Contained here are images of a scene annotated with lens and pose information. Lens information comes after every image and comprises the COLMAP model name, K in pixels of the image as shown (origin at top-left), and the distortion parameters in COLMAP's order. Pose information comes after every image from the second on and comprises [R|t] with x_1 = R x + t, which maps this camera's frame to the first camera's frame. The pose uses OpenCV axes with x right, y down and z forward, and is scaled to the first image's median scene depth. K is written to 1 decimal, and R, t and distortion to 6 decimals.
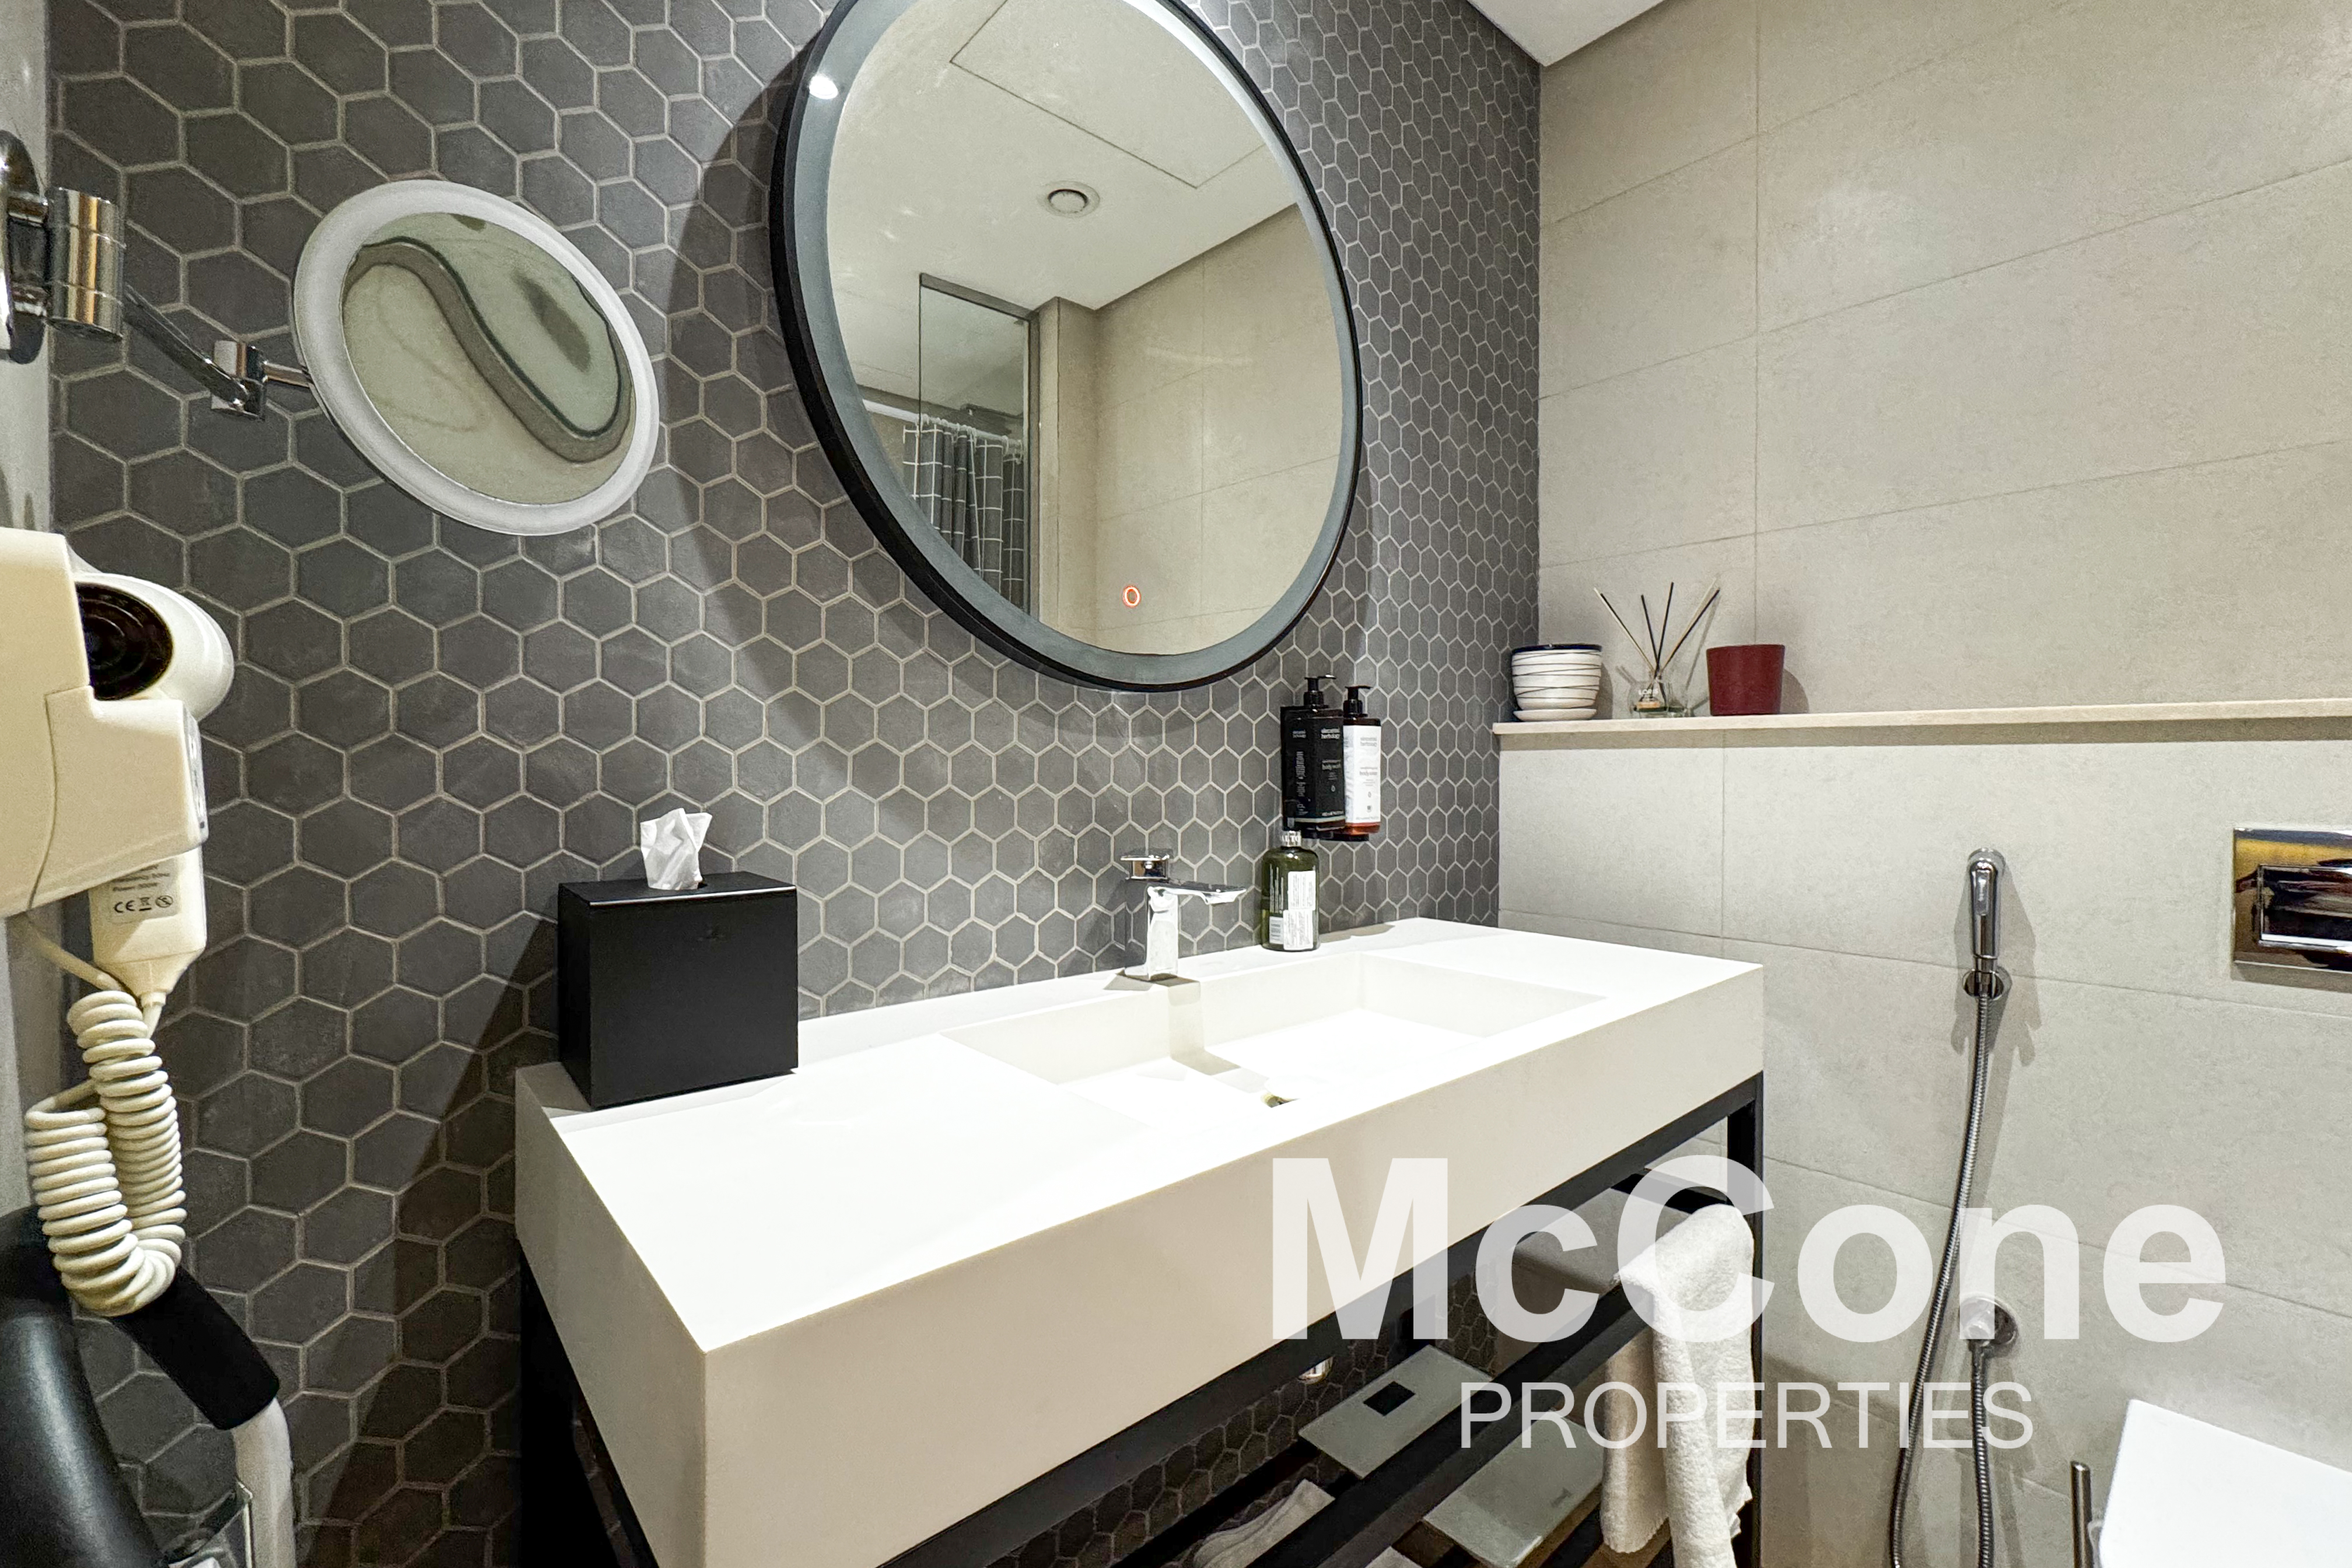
lens RADIAL K [[985.7, 0, 1144.9], [0, 985.7, 781.8], [0, 0, 1]] dist [-0.000416, -0.000099]
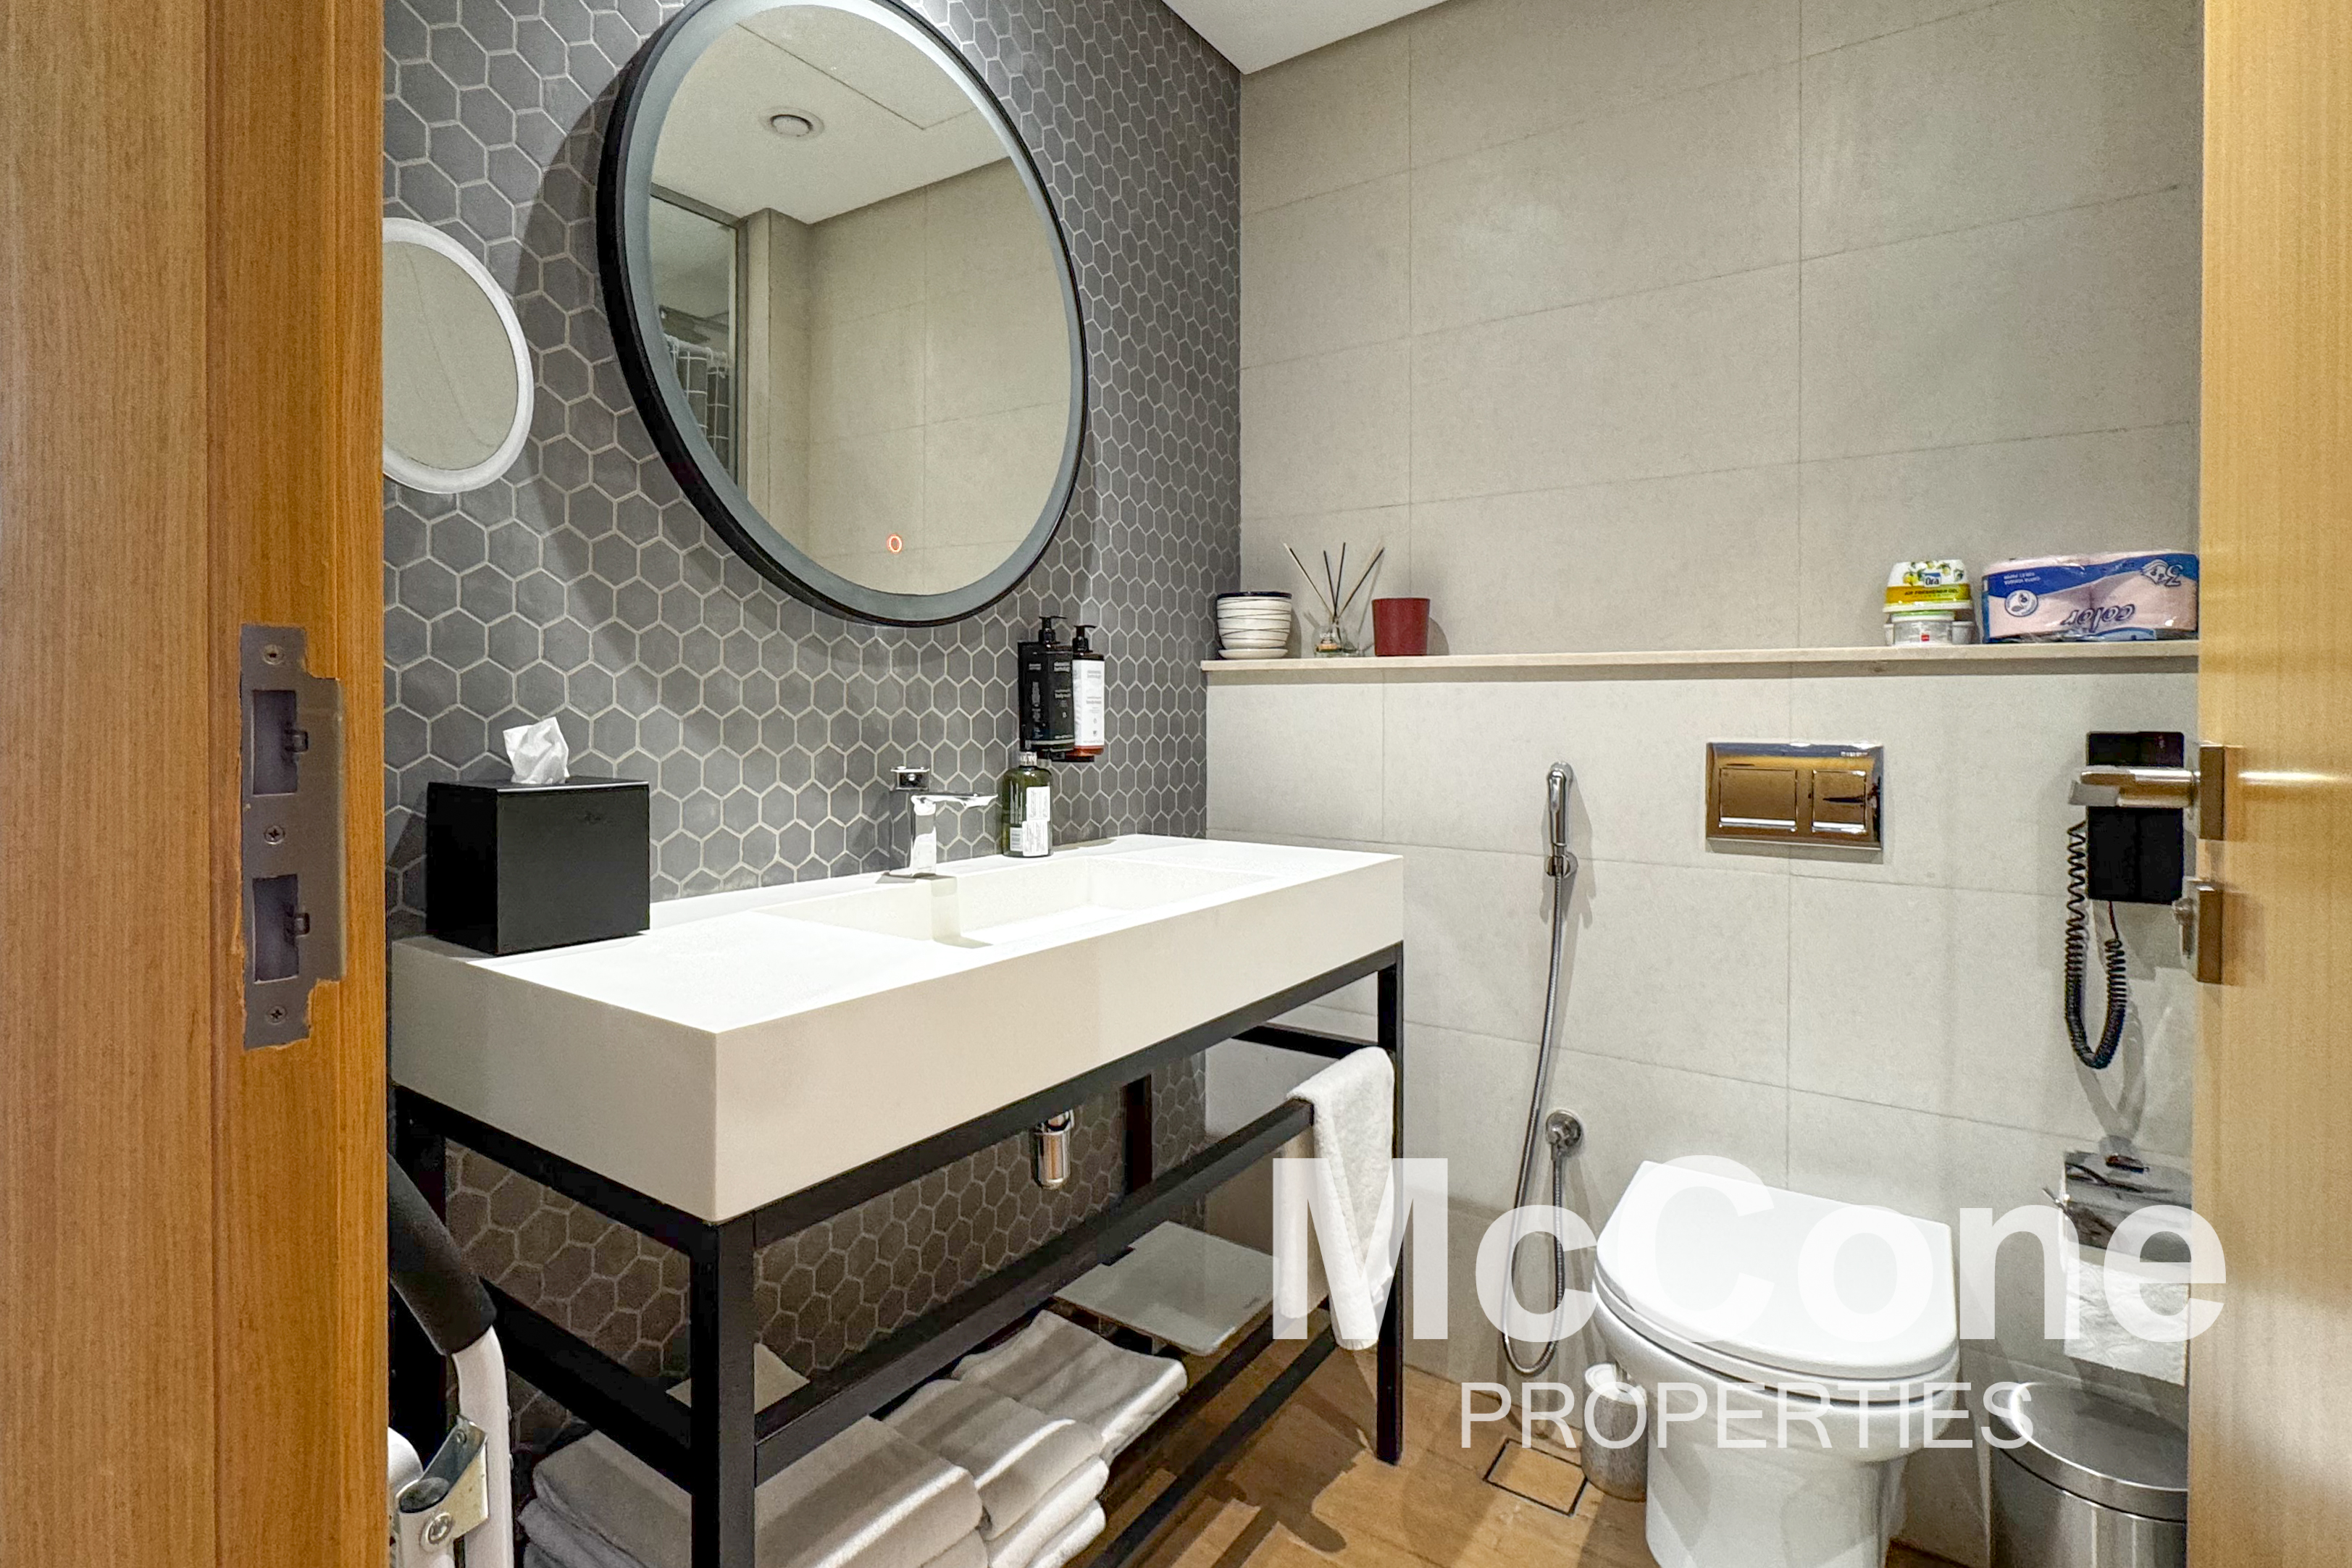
lens RADIAL K [[1115.2, 0, 1131.2], [0, 1115.2, 655.6], [0, 0, 1]] dist [0.000609, -0.000100]
pose [[0.964546, 0.014944, 0.263492, -0.073539], [0.001831, 0.997993, -0.063305, 0.019874], [-0.263909, 0.061543, 0.962582, -0.259465]]
